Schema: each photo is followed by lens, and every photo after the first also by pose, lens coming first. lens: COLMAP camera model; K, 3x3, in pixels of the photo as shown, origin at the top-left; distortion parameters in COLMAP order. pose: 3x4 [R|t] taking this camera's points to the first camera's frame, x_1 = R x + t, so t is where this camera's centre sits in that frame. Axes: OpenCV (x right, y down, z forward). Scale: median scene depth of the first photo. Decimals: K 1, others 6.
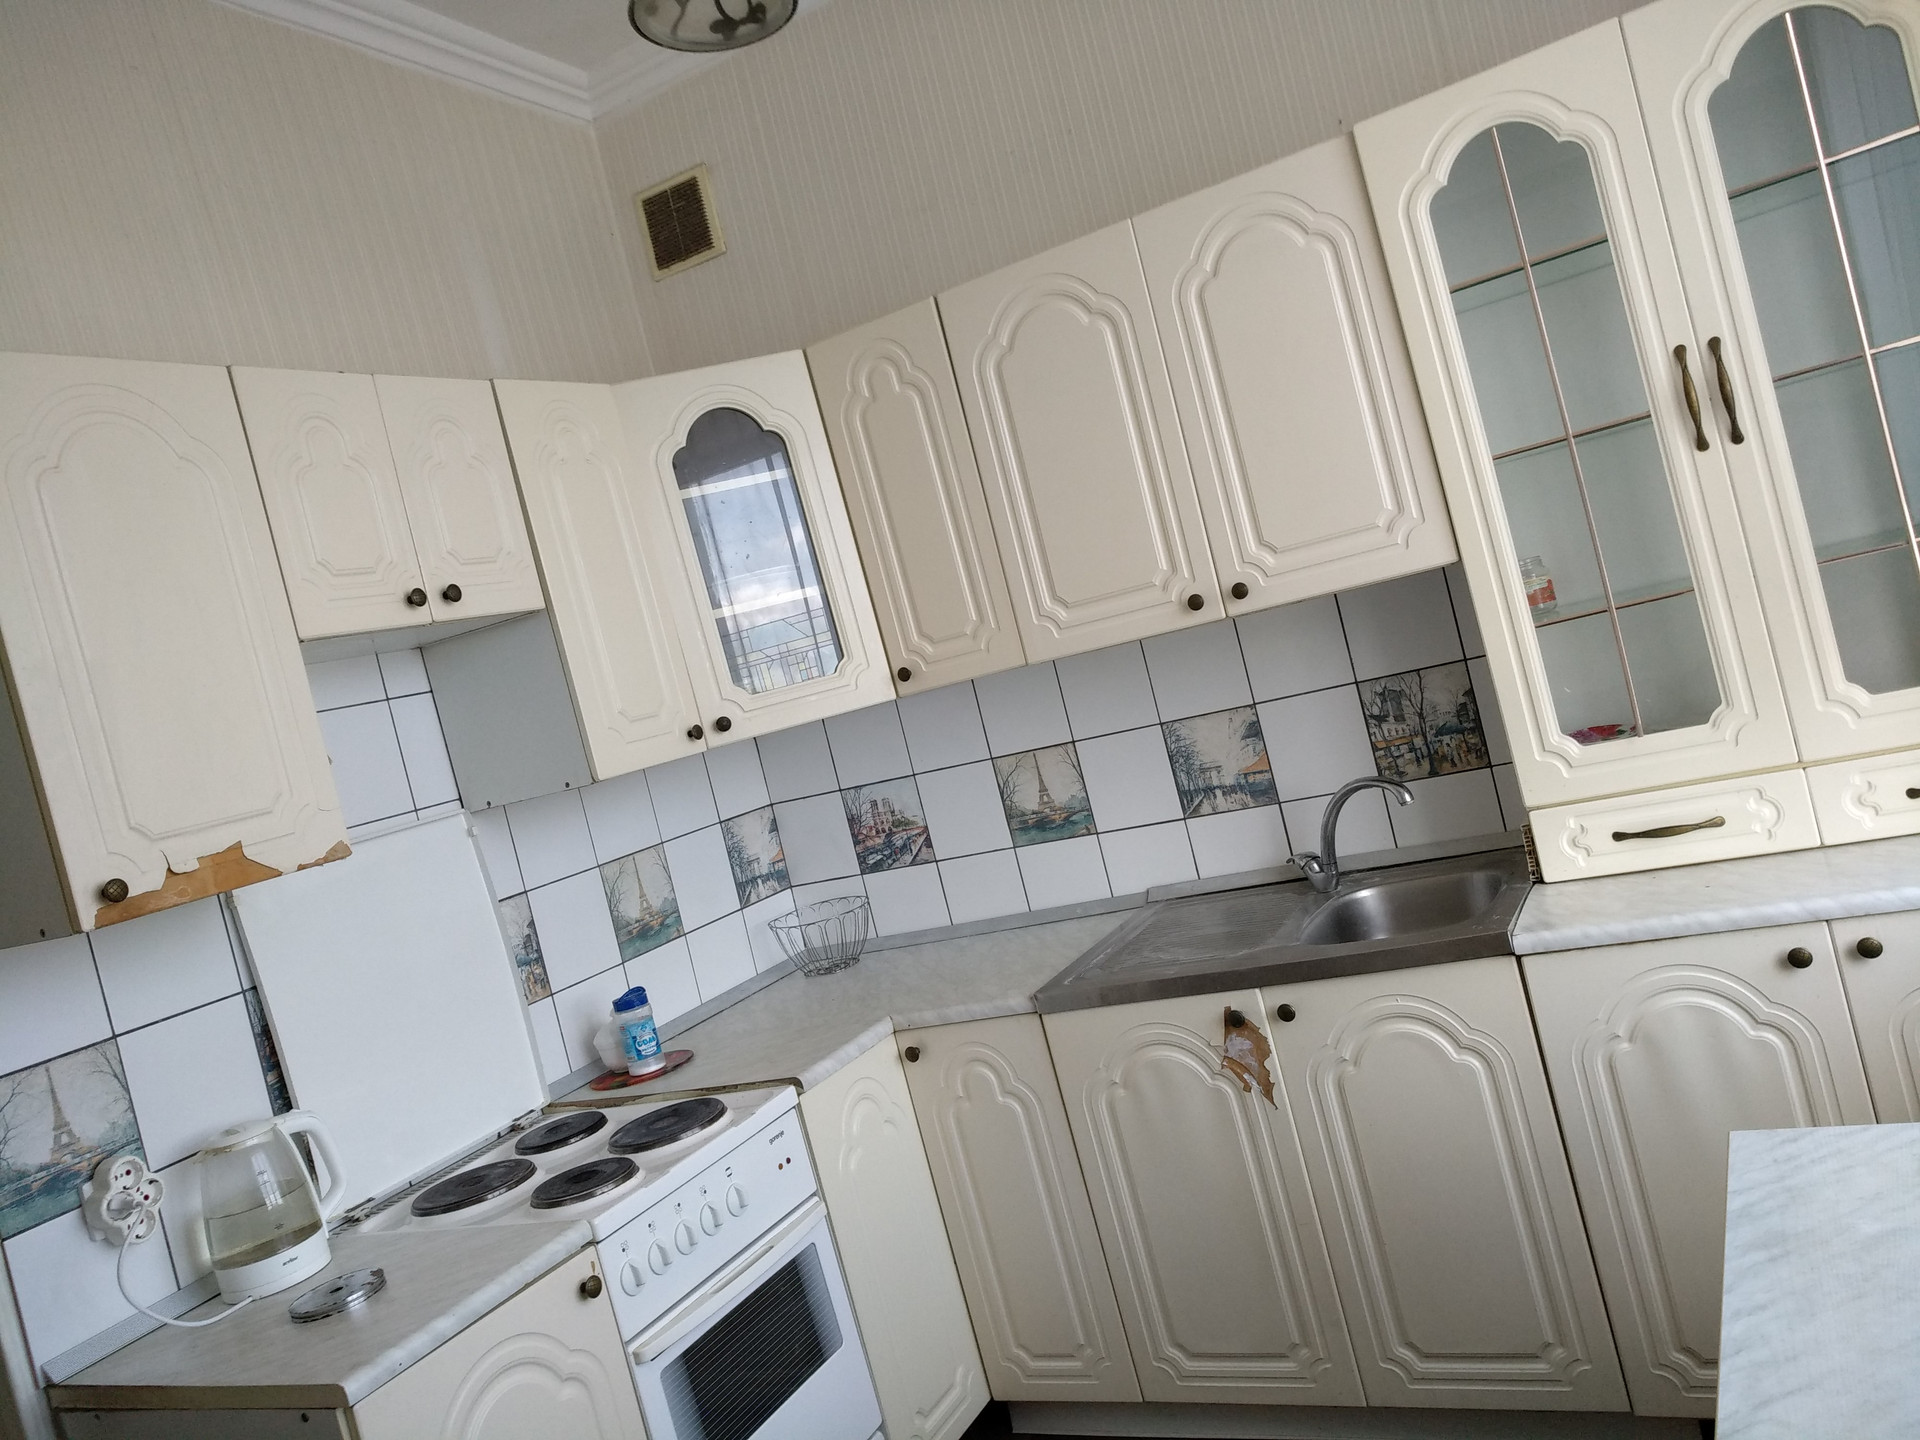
lens RADIAL K [[1460.5, 0, 966.4], [0, 1460.5, 713.6], [0, 0, 1]] dist [0.003238, 0.007482]
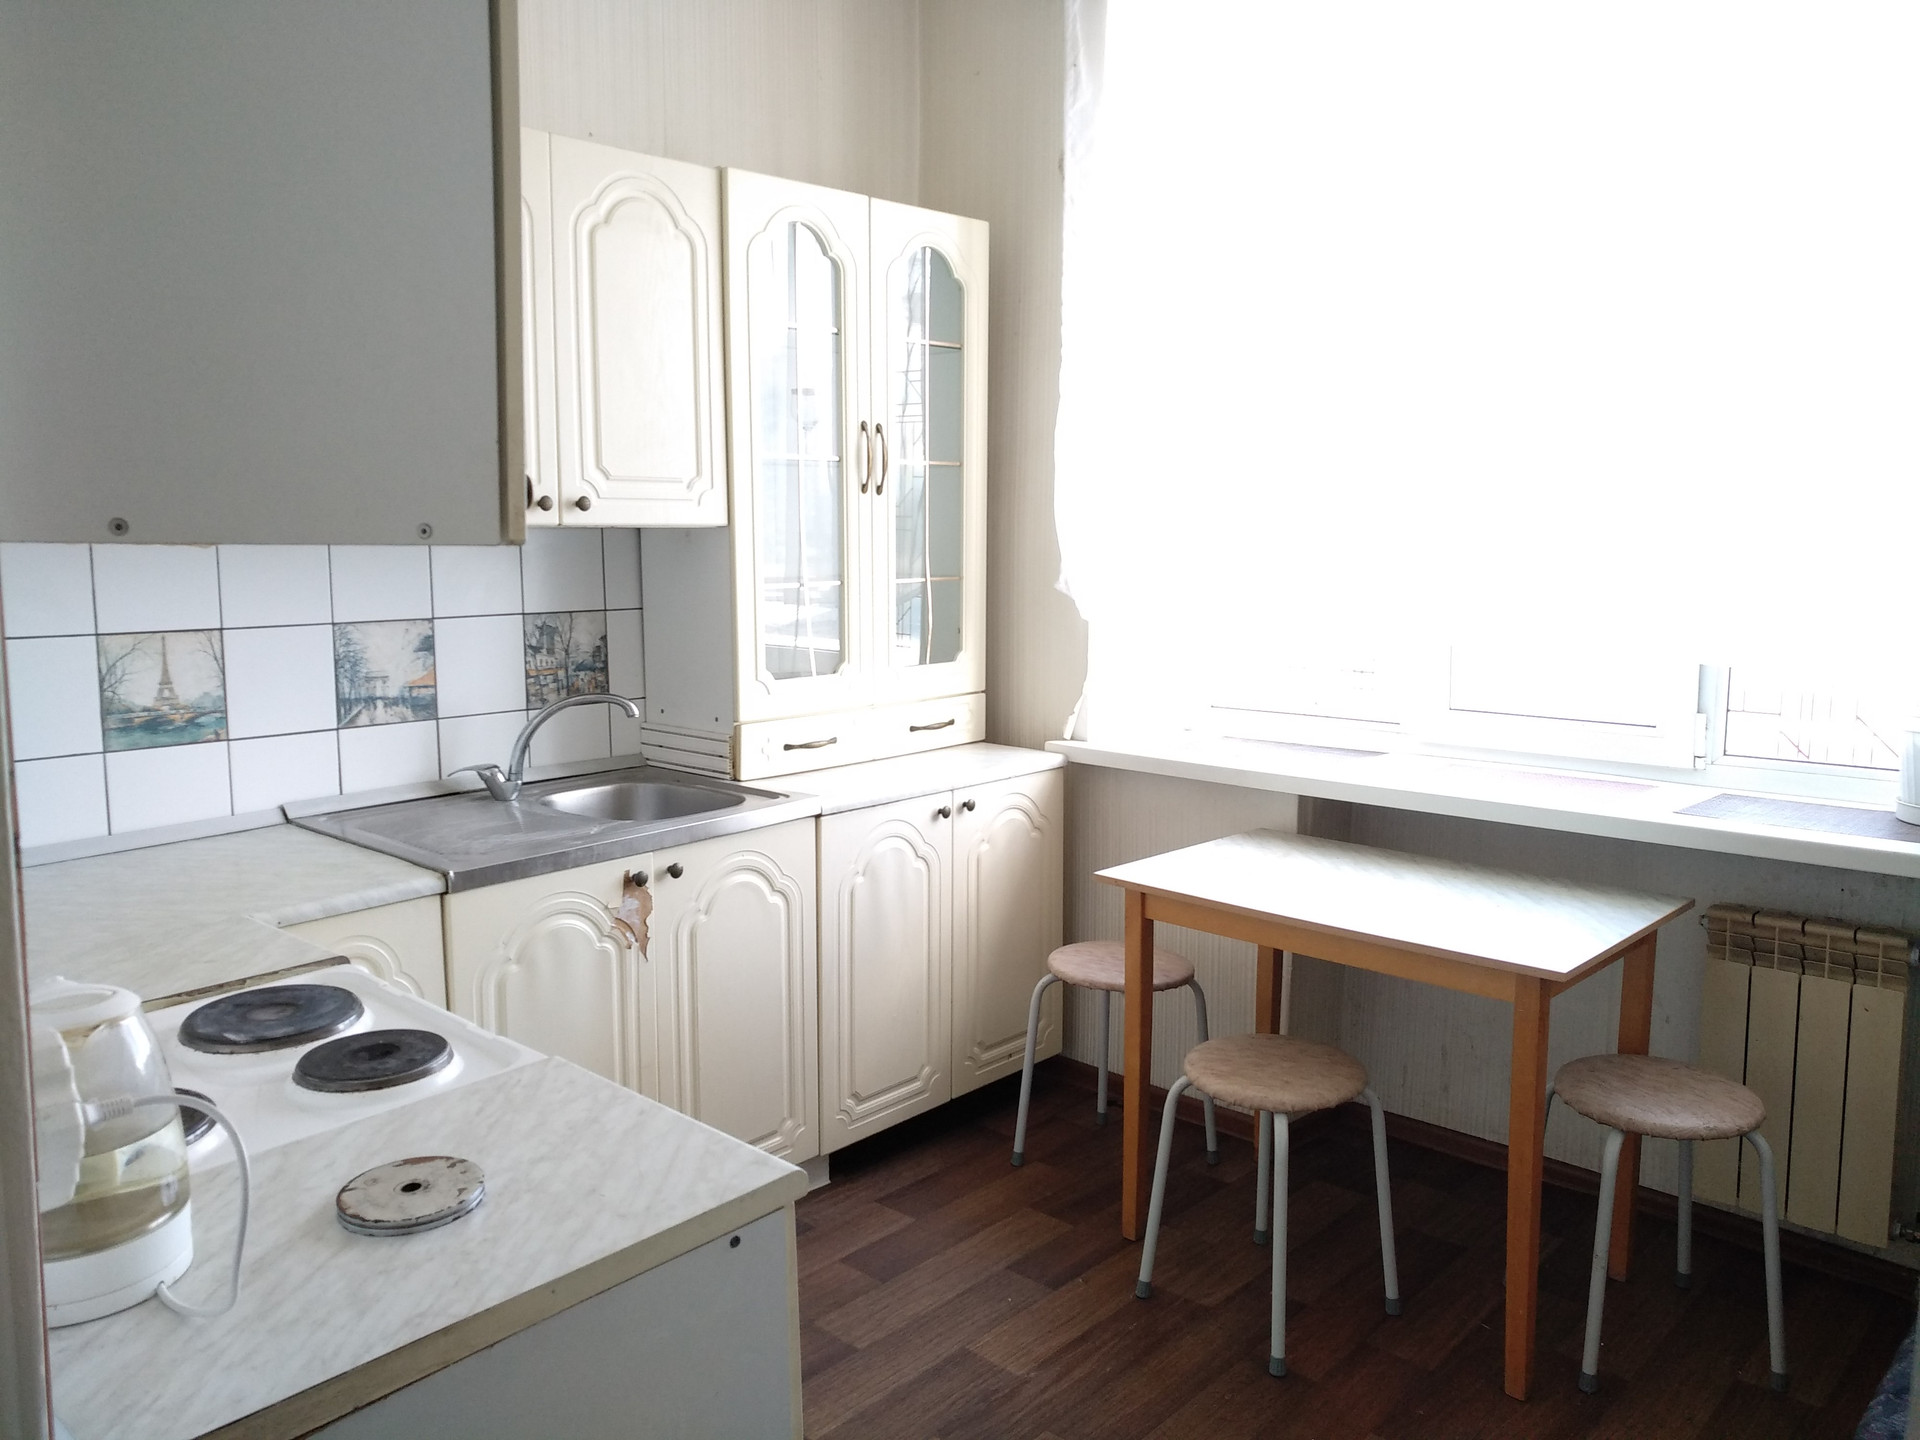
lens RADIAL K [[1460.5, 0, 968.2], [0, 1460.5, 714.2], [0, 0, 1]] dist [0.003238, 0.007482]
pose [[0.239554, 0.116151, 0.963910, -0.708415], [-0.025856, 0.993229, -0.113258, 0.170292], [-0.970539, 0.002209, 0.240935, 0.409020]]
